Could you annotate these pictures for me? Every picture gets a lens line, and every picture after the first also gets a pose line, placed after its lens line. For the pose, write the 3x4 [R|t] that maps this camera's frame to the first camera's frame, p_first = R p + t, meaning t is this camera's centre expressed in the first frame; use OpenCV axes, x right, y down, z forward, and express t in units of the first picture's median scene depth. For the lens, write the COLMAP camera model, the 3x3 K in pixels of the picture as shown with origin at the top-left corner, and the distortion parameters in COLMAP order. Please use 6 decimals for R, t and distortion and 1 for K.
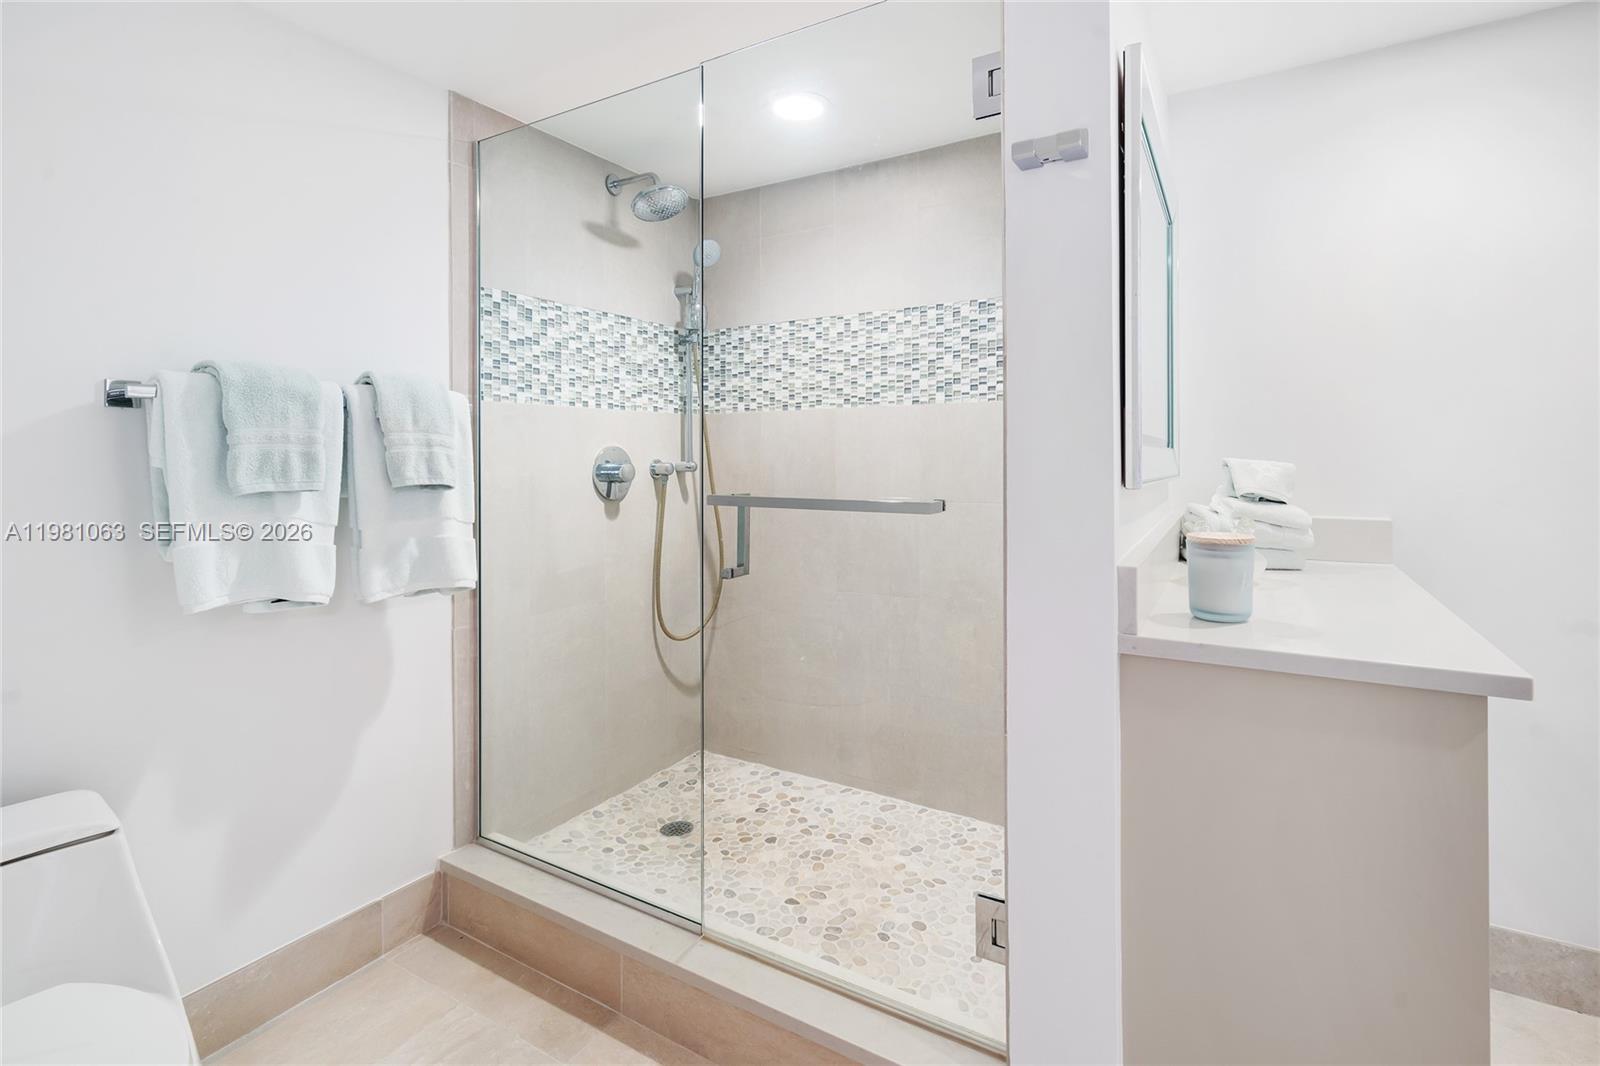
lens RADIAL K [[764.9, 0, 797.6], [0, 764.9, 474.1], [0, 0, 1]] dist [0.000341, 0.000377]
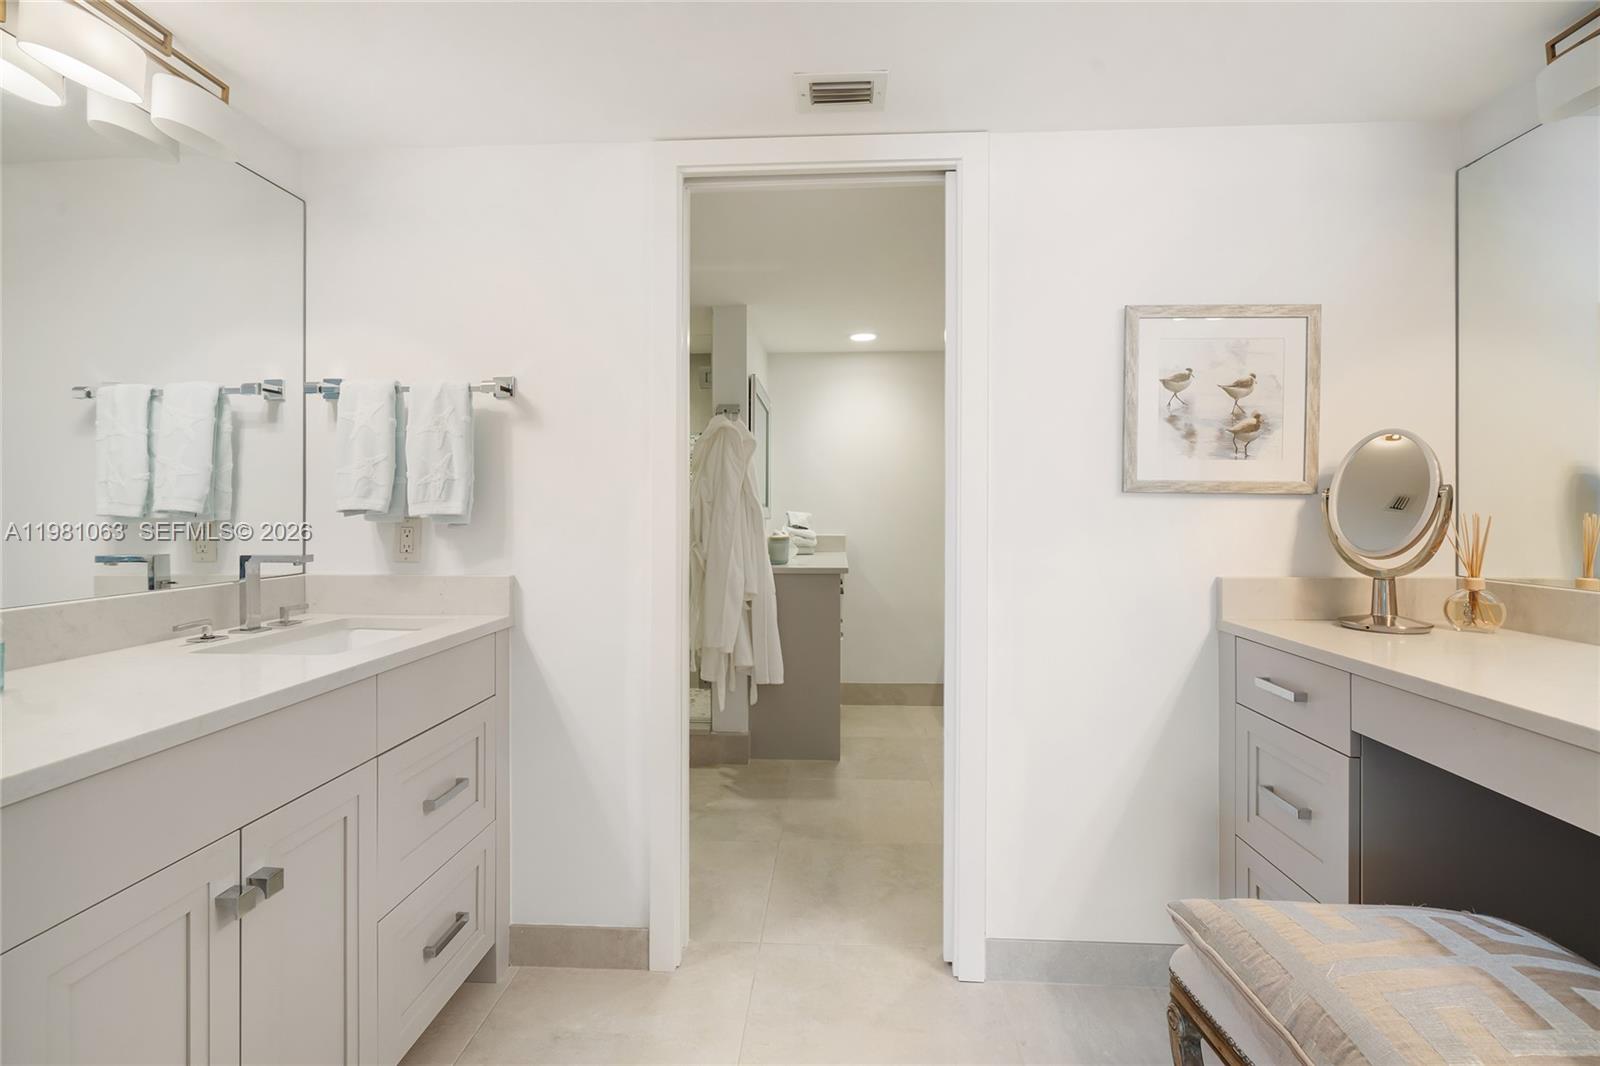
lens RADIAL K [[720.3, 0, 805.8], [0, 720.3, 525.4], [0, 0, 1]] dist [-0.003058, 0.003538]
pose [[0.875181, -0.010331, 0.483685, -0.546487], [0.008220, 0.999945, 0.006486, 0.011038], [-0.483726, -0.001700, 0.875218, -1.134993]]
